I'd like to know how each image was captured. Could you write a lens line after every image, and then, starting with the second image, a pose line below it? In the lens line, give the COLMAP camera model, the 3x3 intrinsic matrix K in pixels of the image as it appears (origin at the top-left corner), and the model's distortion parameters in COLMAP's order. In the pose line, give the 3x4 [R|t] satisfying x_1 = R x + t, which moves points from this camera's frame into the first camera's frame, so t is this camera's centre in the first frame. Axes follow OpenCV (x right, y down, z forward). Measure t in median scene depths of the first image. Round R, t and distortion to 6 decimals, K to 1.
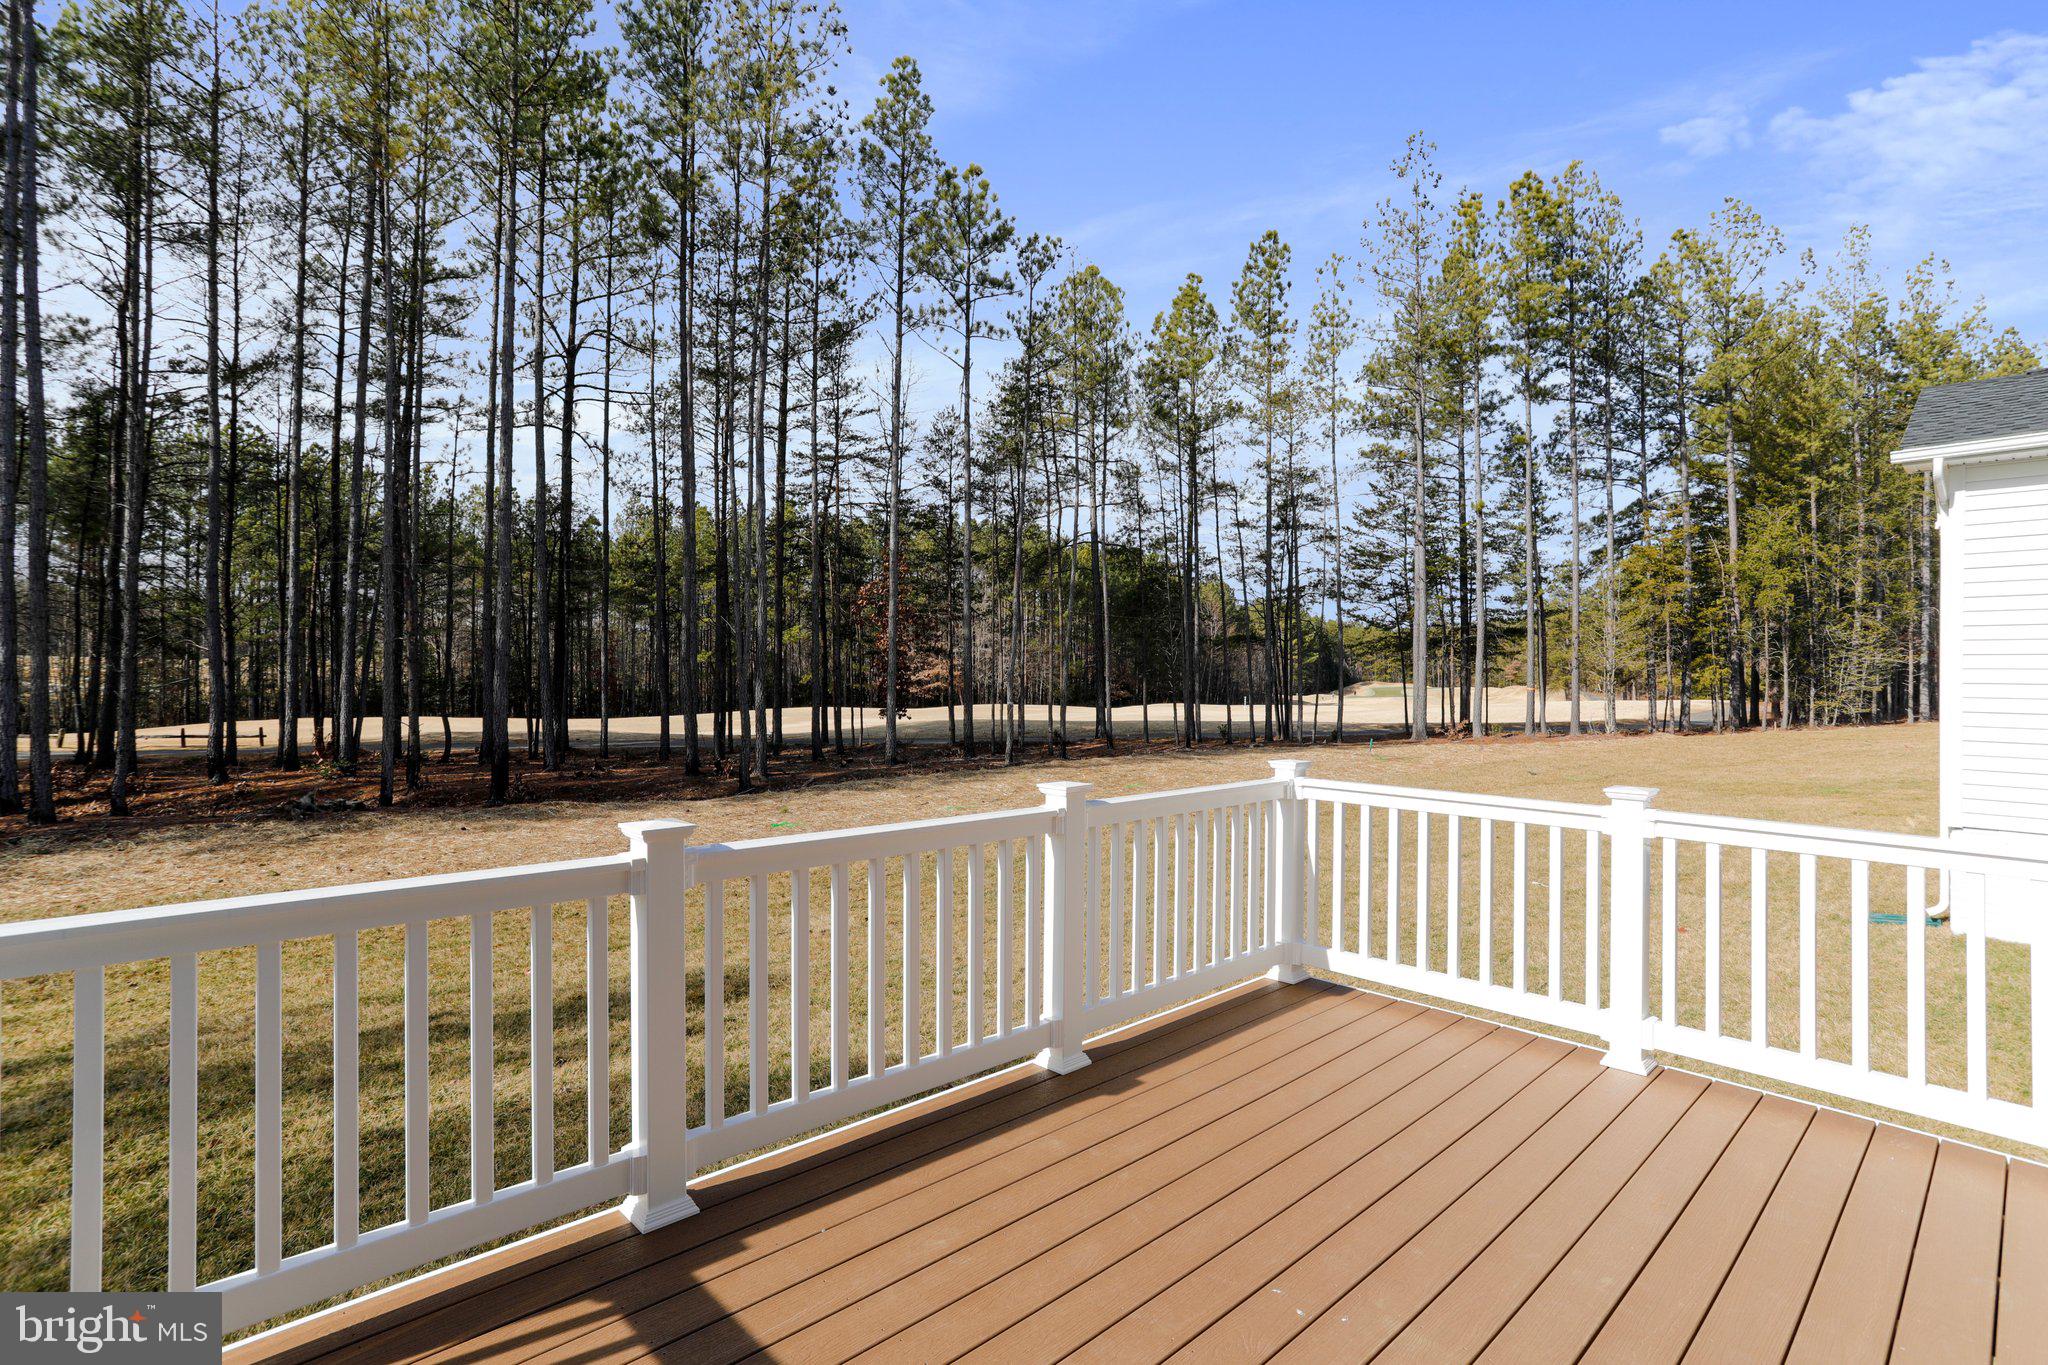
lens RADIAL K [[1001.6, 0, 1026.7], [0, 1001.6, 688.1], [0, 0, 1]] dist [-0.046168, 0.021026]
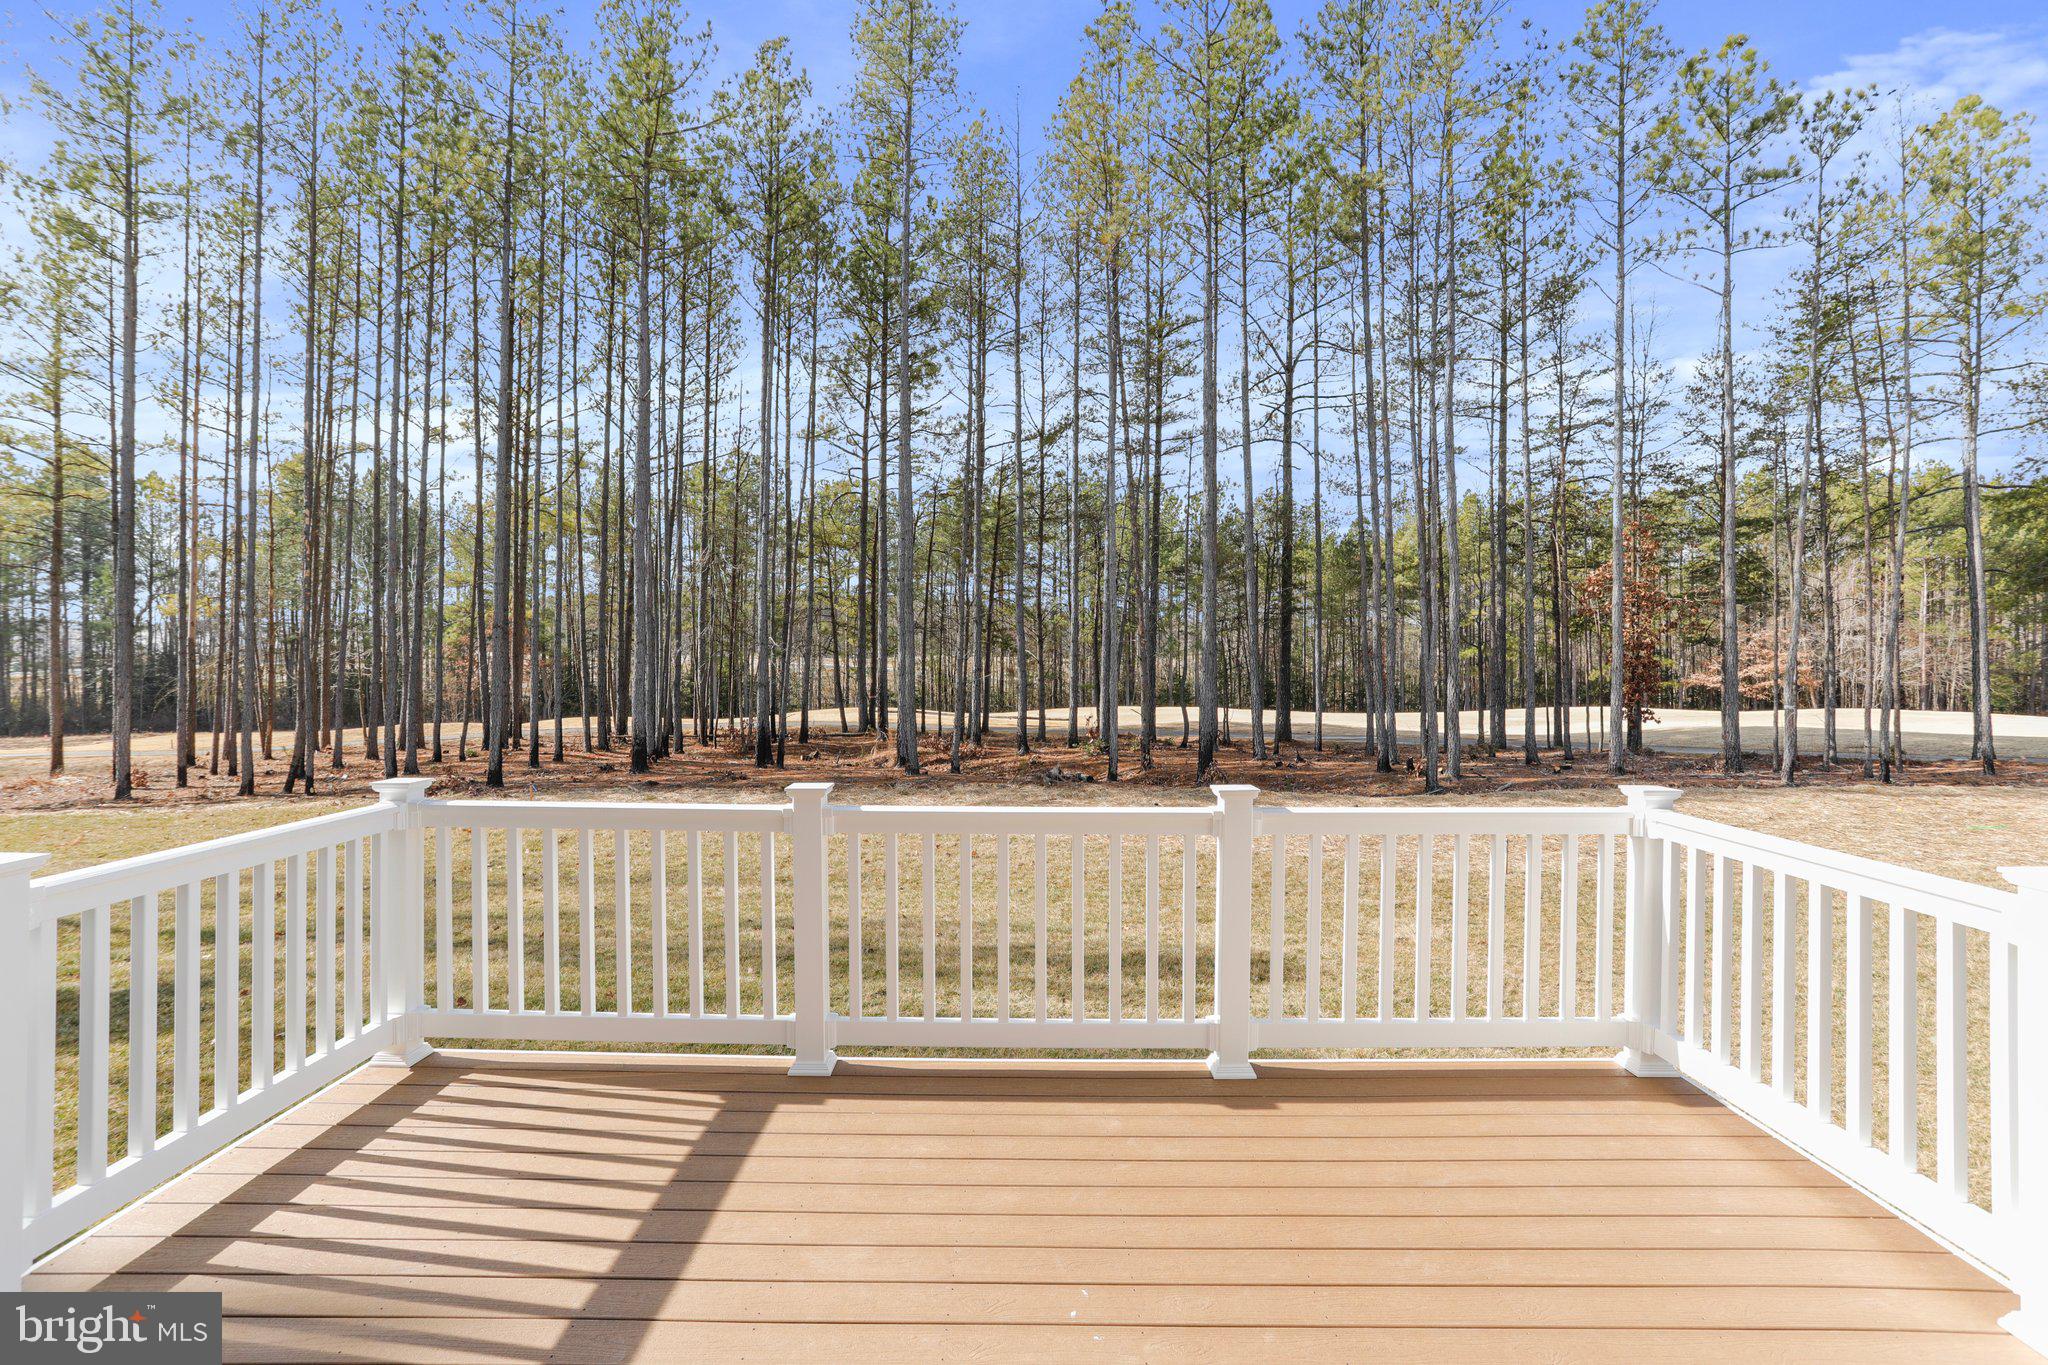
lens RADIAL K [[1001.6, 0, 1002.9], [0, 1001.6, 692.3], [0, 0, 1]] dist [-0.046168, 0.021026]
pose [[0.718710, 0.014599, -0.695156, 0.554230], [-0.008770, 0.999890, 0.011931, -0.007668], [0.695254, -0.002479, 0.718760, 0.135286]]
